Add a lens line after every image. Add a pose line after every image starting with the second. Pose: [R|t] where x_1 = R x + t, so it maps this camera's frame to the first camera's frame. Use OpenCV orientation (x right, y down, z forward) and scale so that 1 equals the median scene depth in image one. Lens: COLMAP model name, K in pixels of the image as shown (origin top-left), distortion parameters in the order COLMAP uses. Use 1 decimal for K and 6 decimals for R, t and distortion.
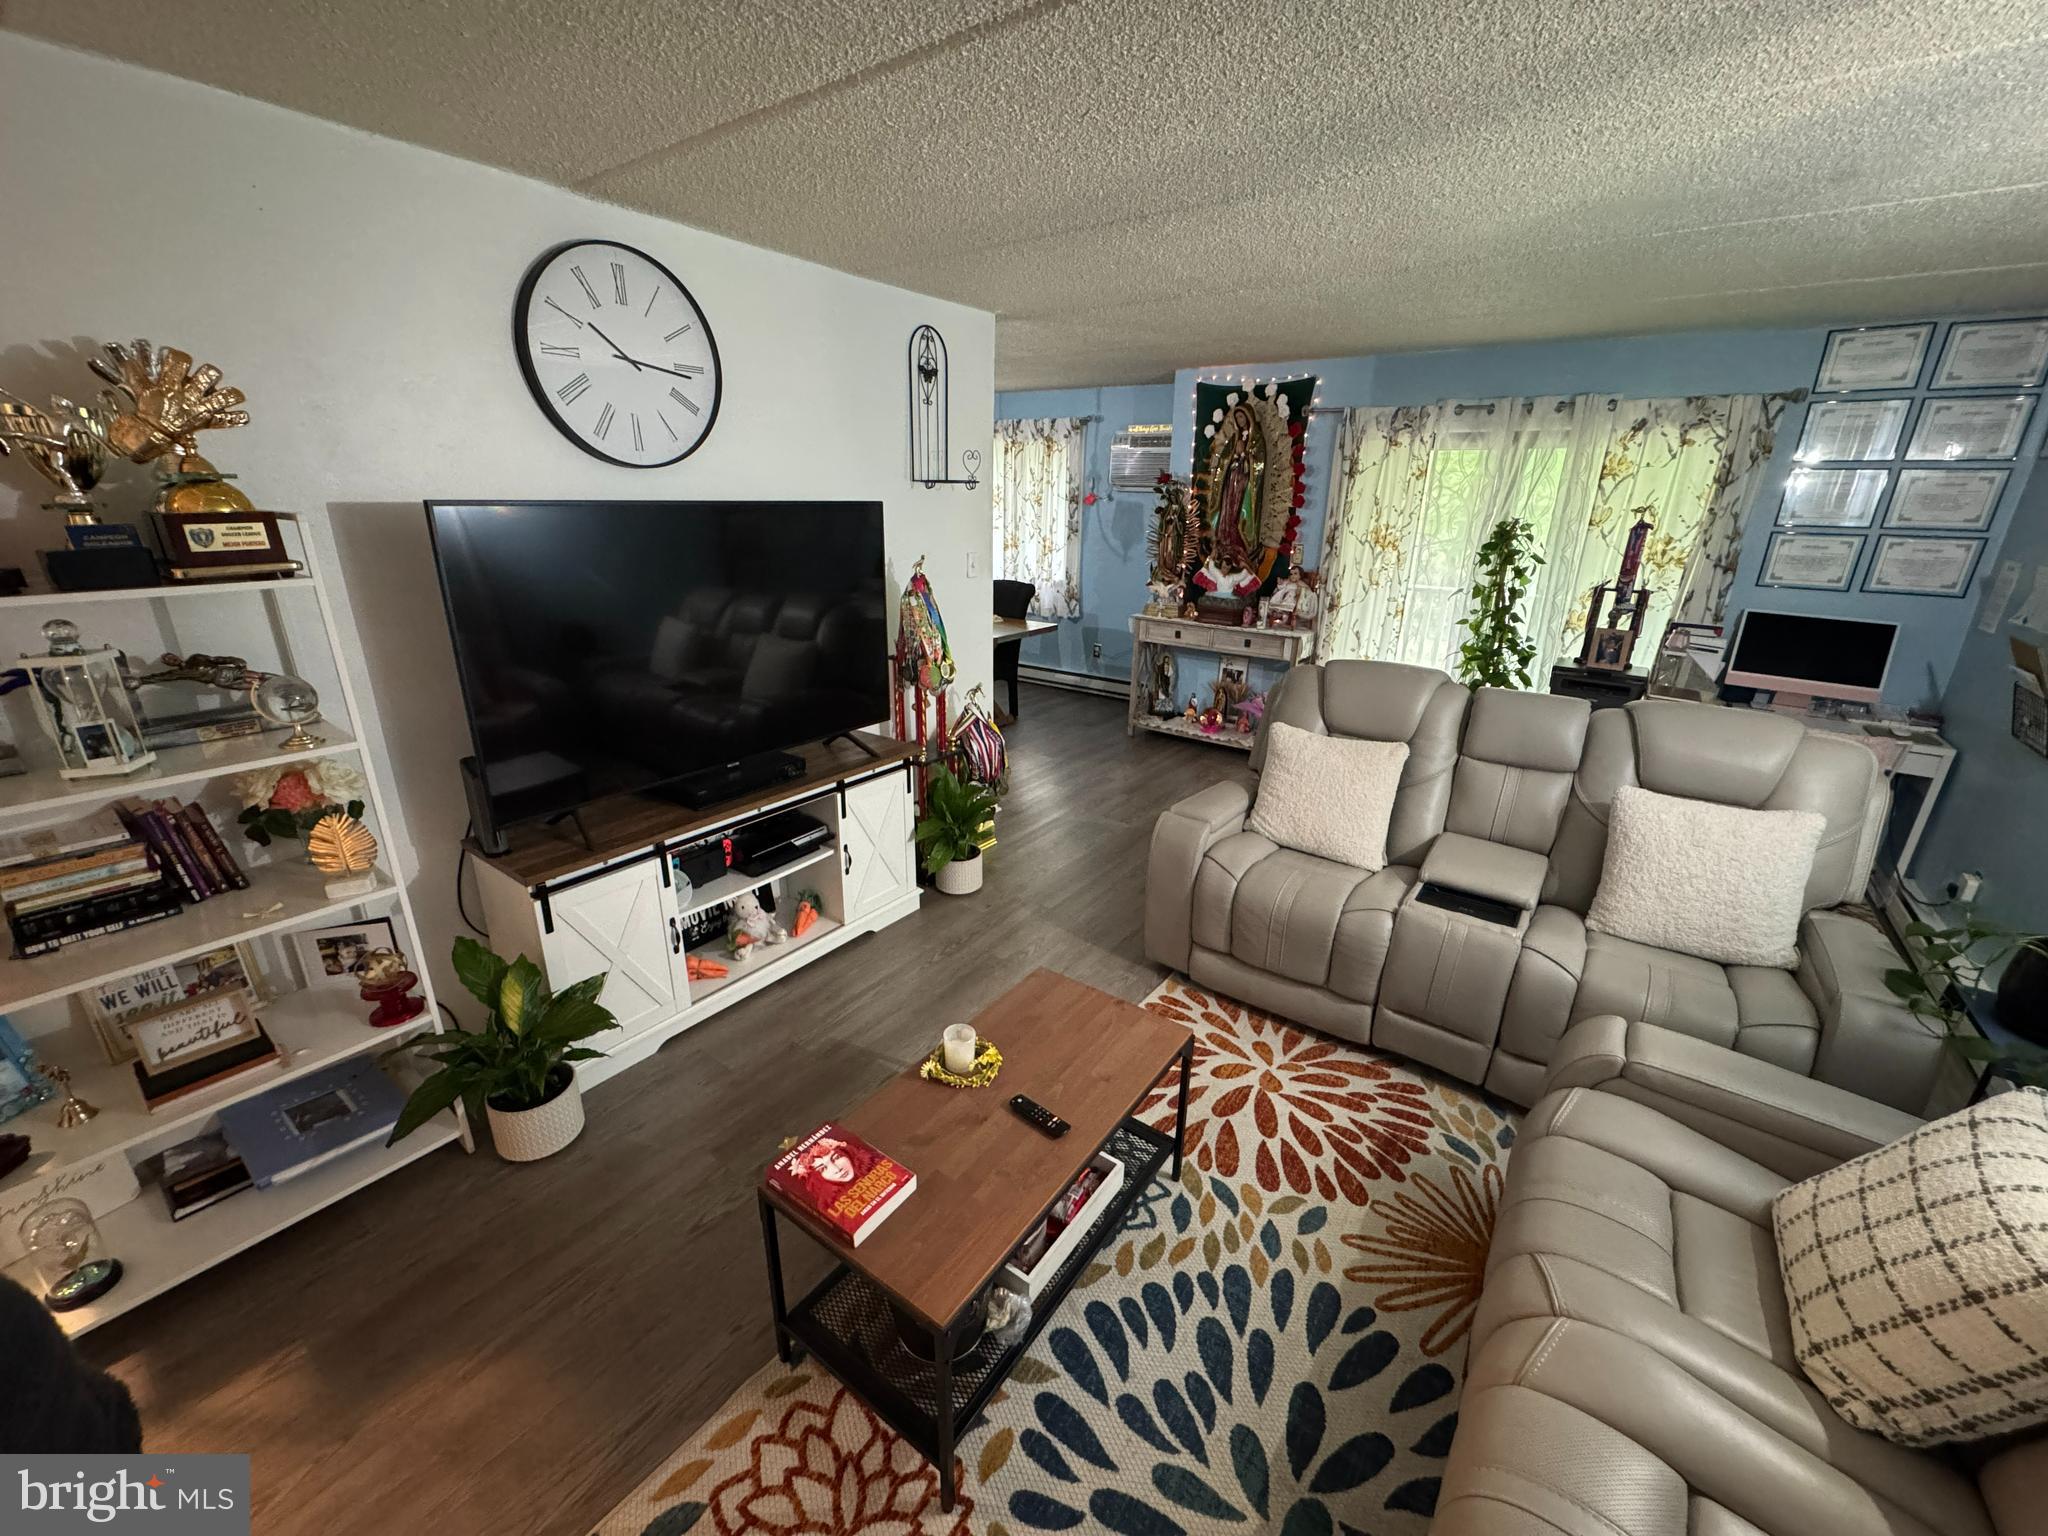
lens RADIAL K [[812.1, 0, 1021.4], [0, 812.1, 765.8], [0, 0, 1]] dist [-0.001236, -0.000512]
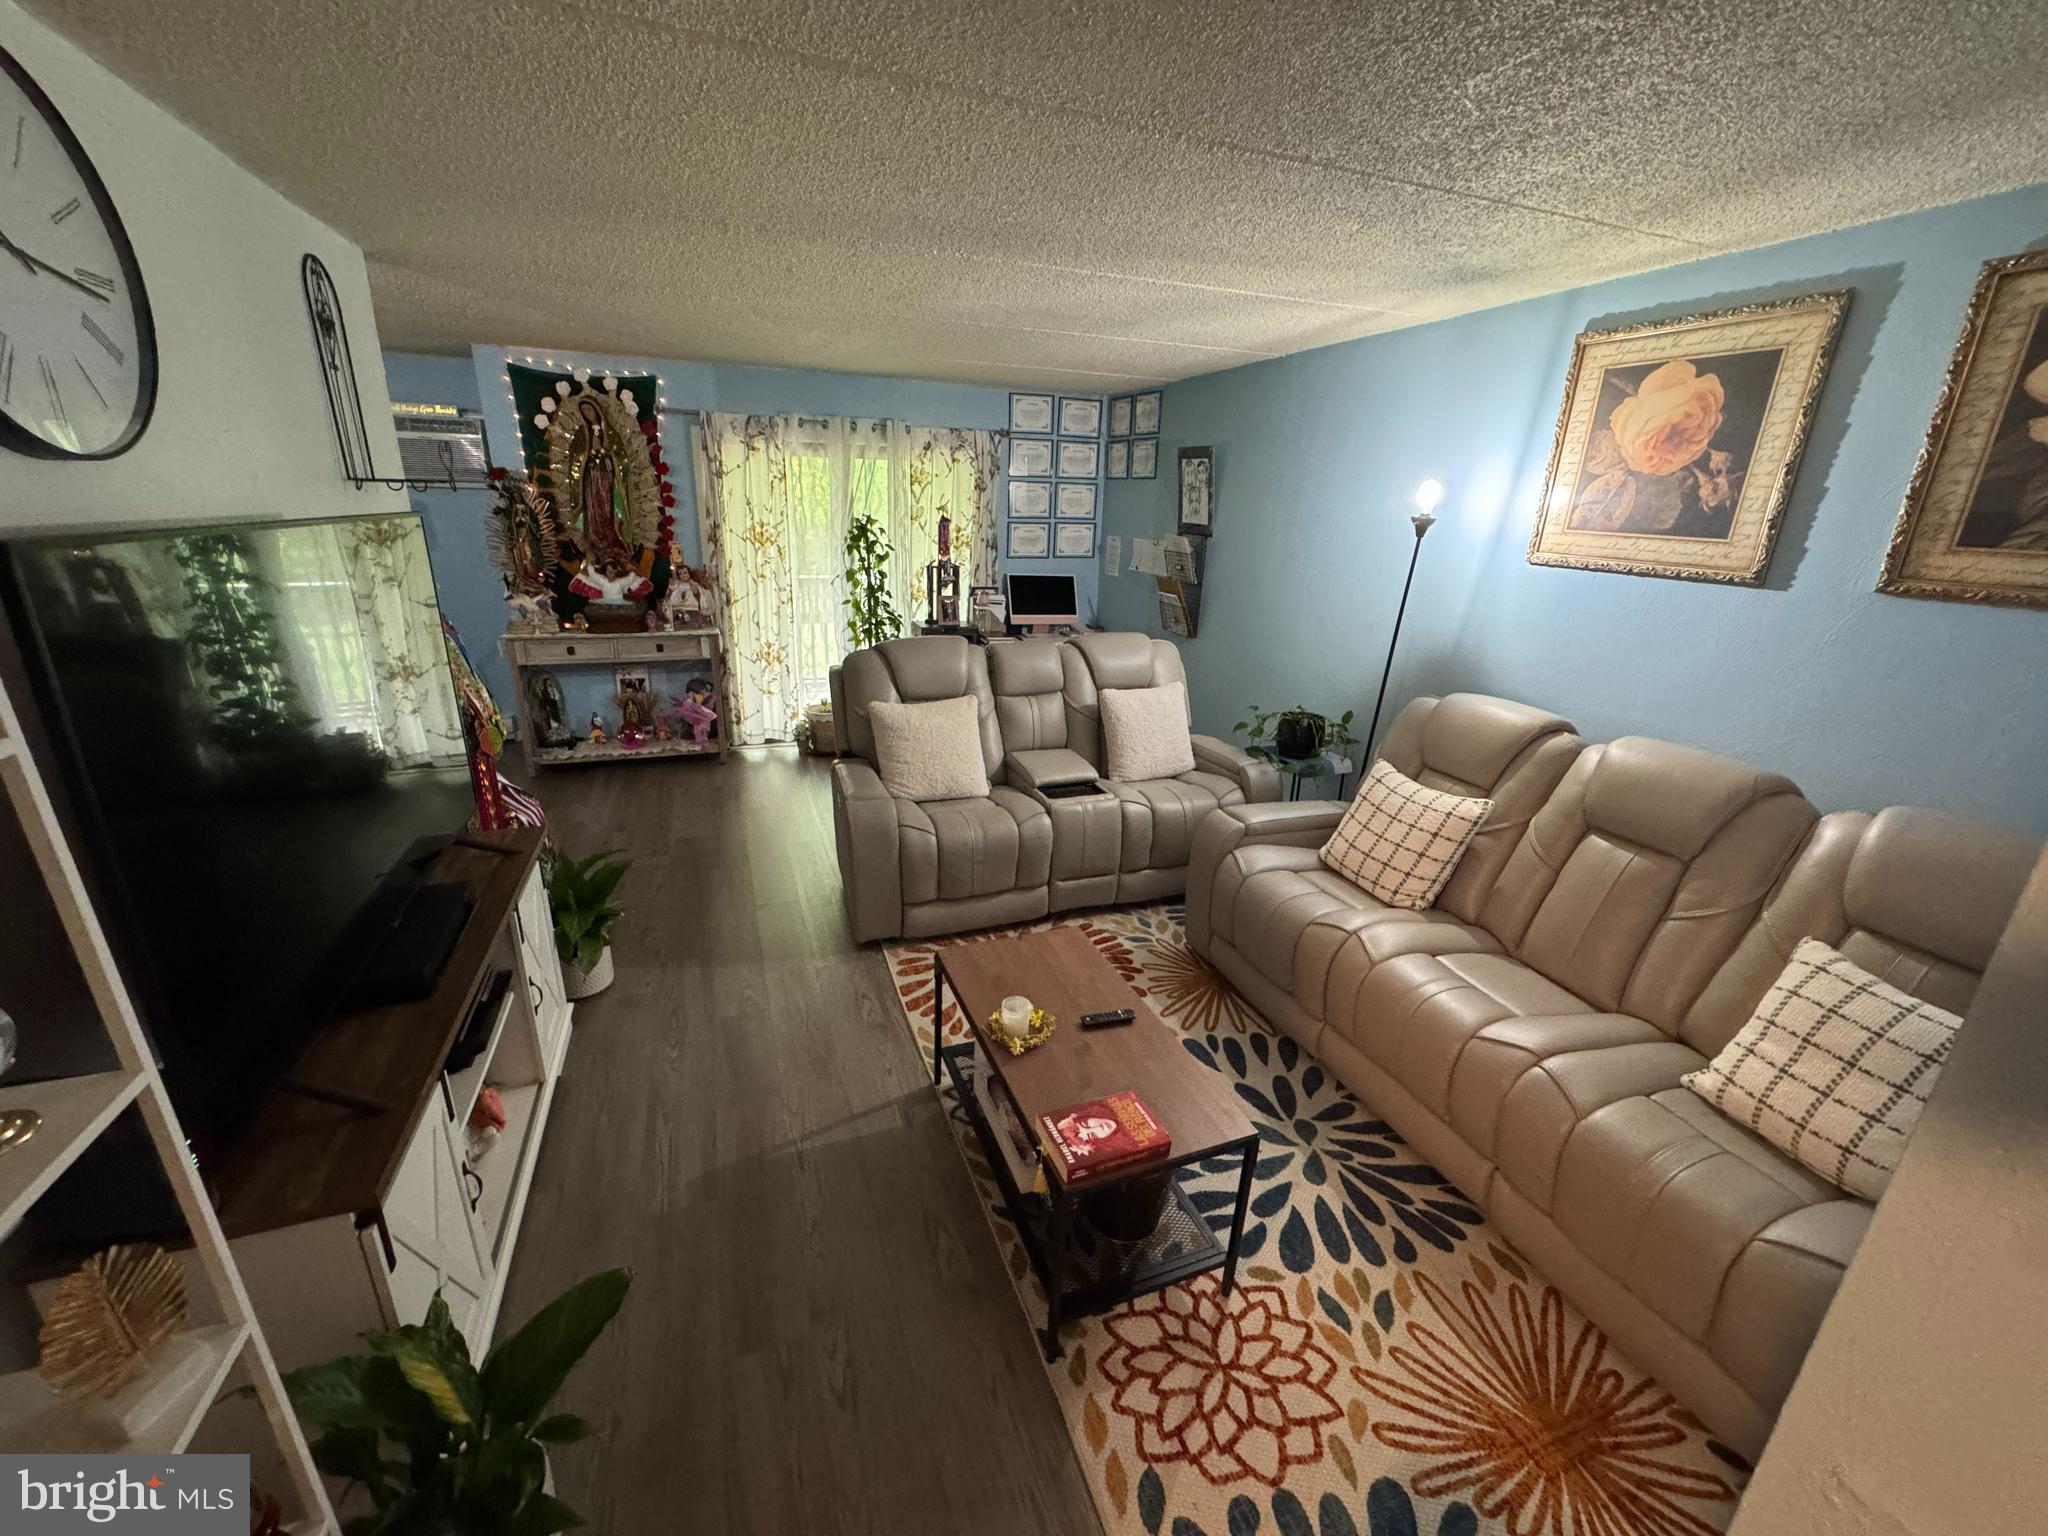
lens RADIAL K [[812.1, 0, 1021.4], [0, 812.1, 765.8], [0, 0, 1]] dist [-0.001236, -0.000512]
pose [[0.544673, -0.262326, 0.796566, -0.346624], [0.252308, 0.957073, 0.142662, -0.054075], [-0.799795, 0.123276, 0.587478, 0.123883]]
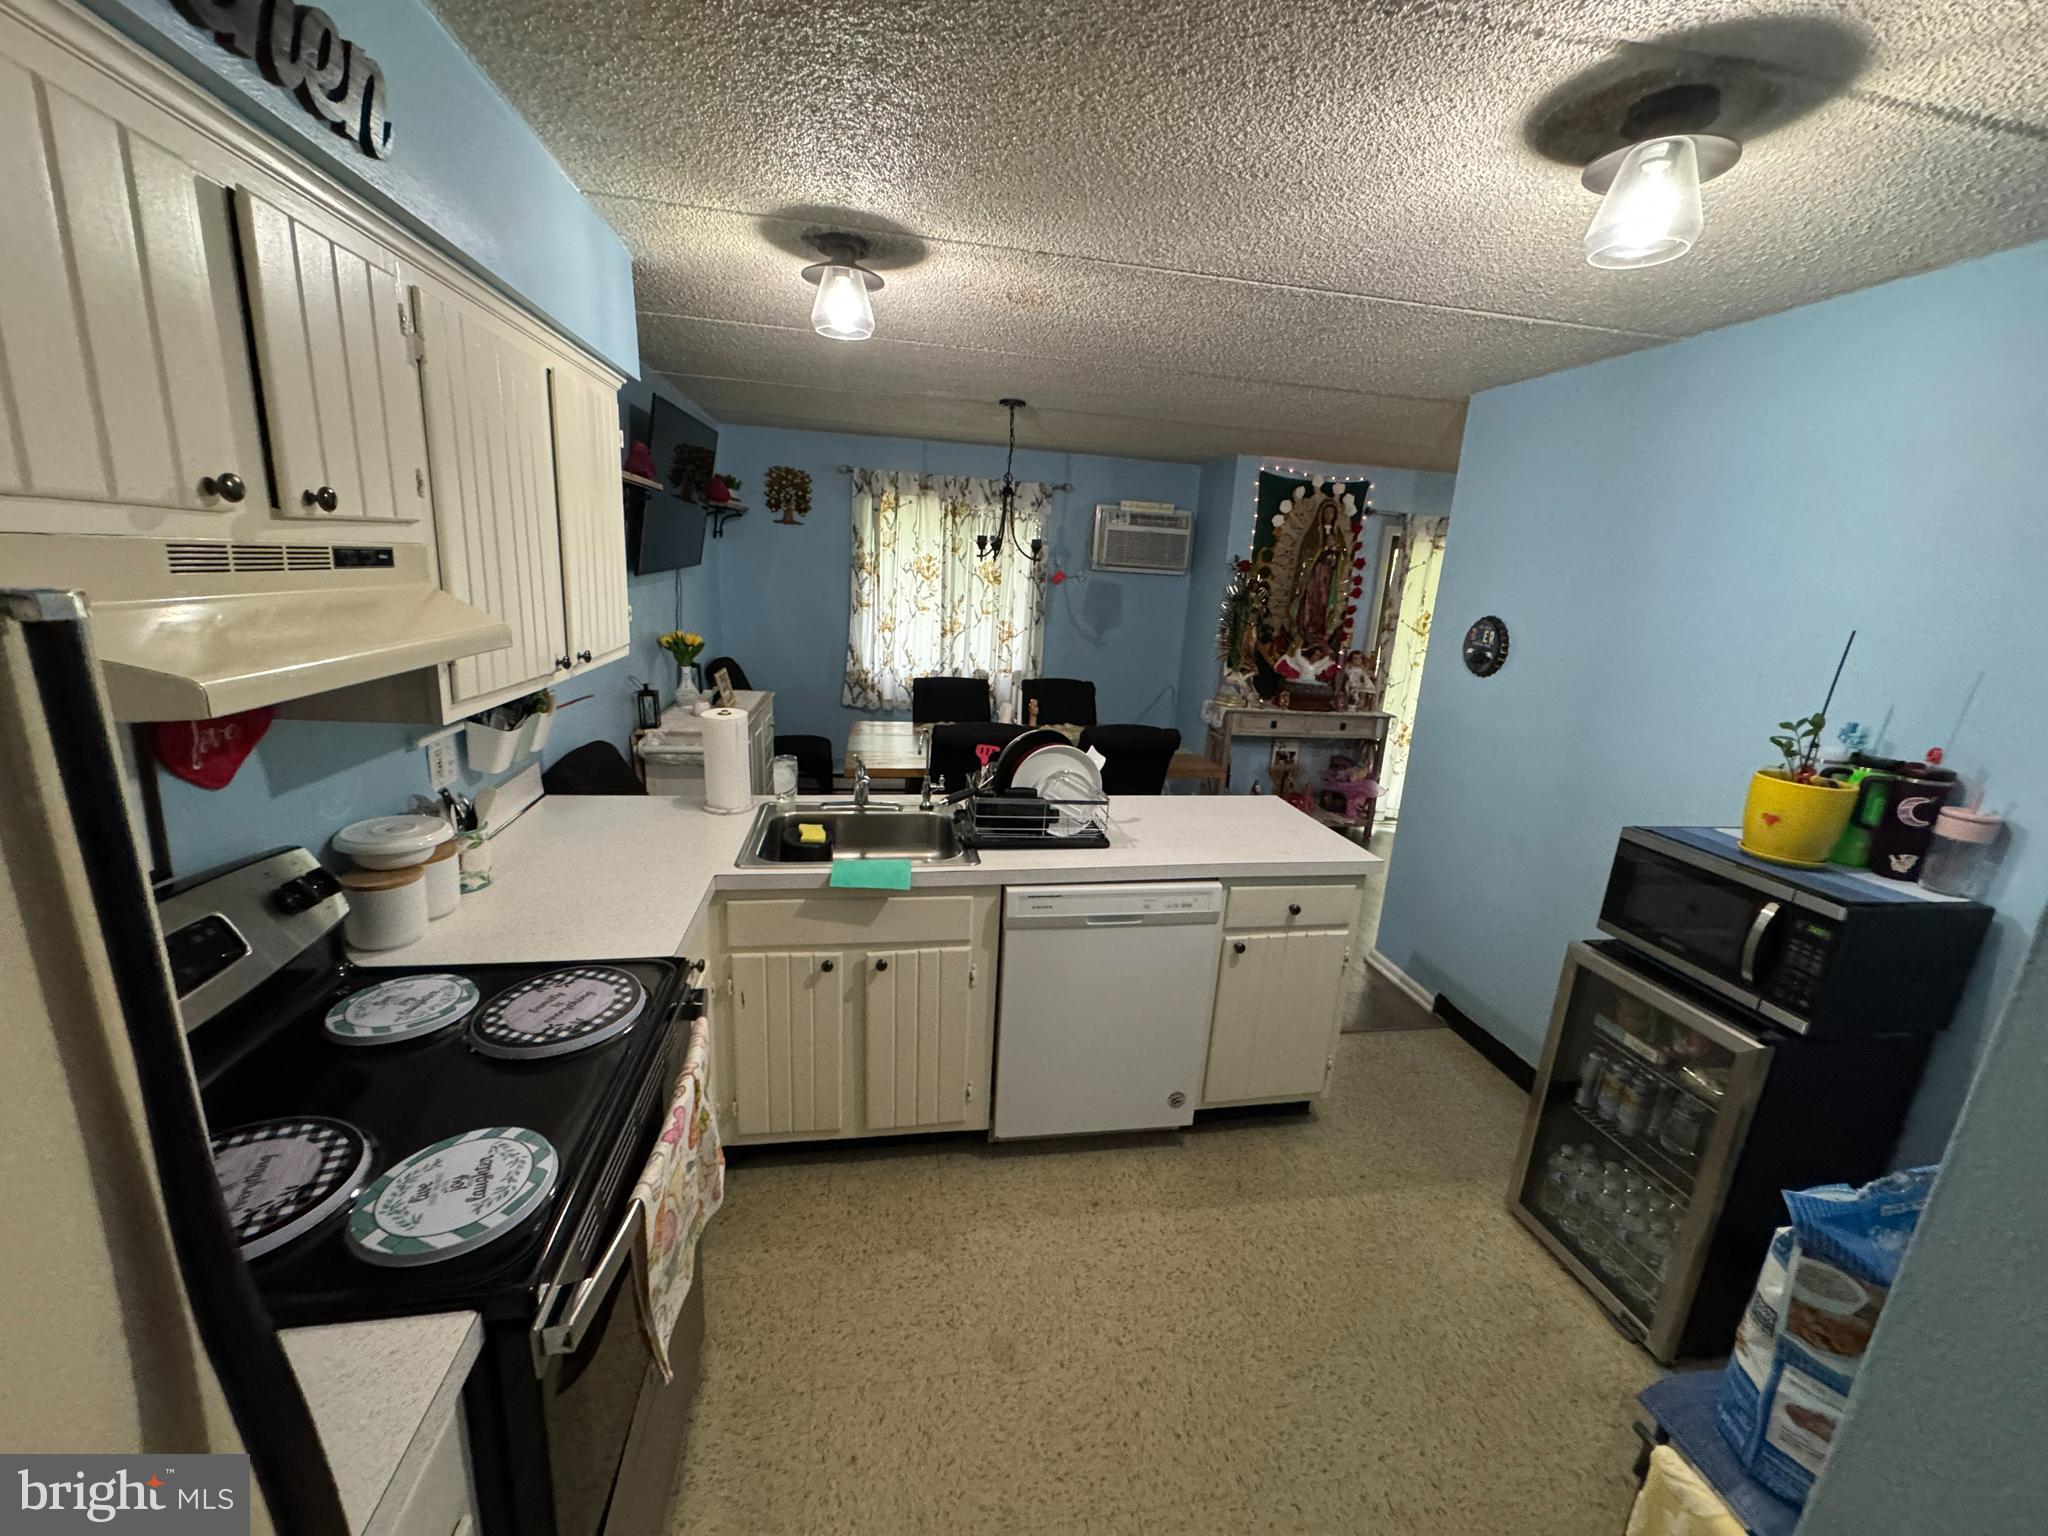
lens RADIAL K [[812.1, 0, 1021.4], [0, 812.1, 765.8], [0, 0, 1]] dist [-0.001236, -0.000512]
pose [[0.697456, -0.150869, 0.700567, -0.874638], [0.186774, 0.982071, 0.025548, -0.241459], [-0.691861, 0.113029, 0.713129, 0.649402]]
